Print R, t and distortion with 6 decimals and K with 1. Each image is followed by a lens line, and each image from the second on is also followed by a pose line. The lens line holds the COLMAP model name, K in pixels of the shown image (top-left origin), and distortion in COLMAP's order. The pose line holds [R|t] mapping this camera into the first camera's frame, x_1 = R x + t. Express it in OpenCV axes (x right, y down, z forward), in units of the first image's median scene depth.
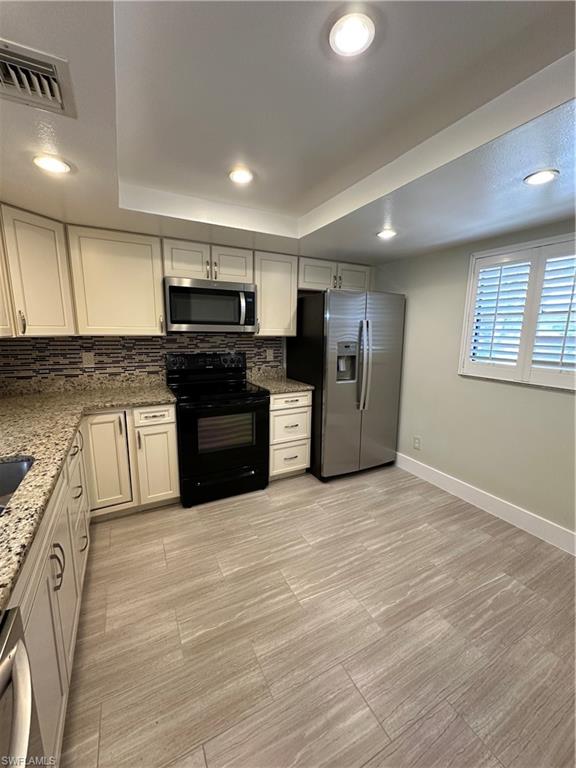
lens RADIAL K [[306.5, 0, 288.9], [0, 306.5, 384.3], [0, 0, 1]] dist [-0.006540, 0.001429]
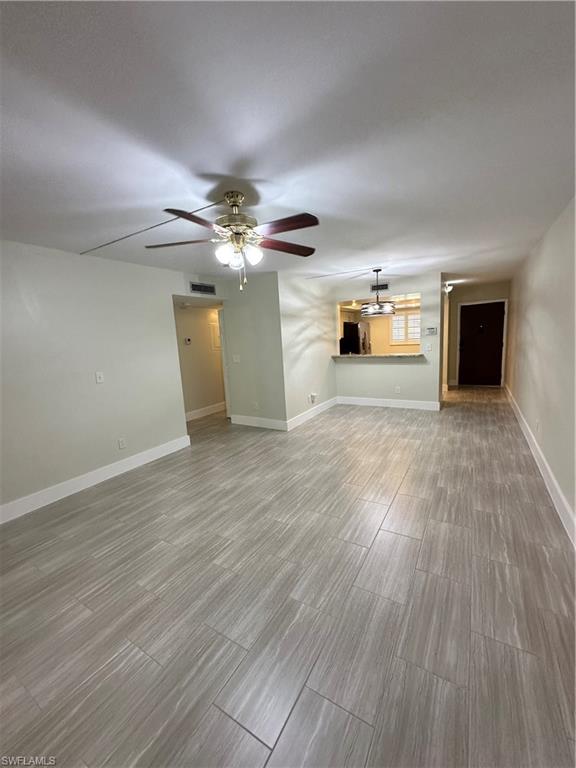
lens RADIAL K [[306.5, 0, 288.3], [0, 306.5, 382.4], [0, 0, 1]] dist [-0.006540, 0.001429]
pose [[0.854273, -0.132858, 0.502561, -2.507470], [0.153519, 0.988146, 0.000271, 0.235248], [-0.496639, 0.076921, 0.864542, -1.592699]]
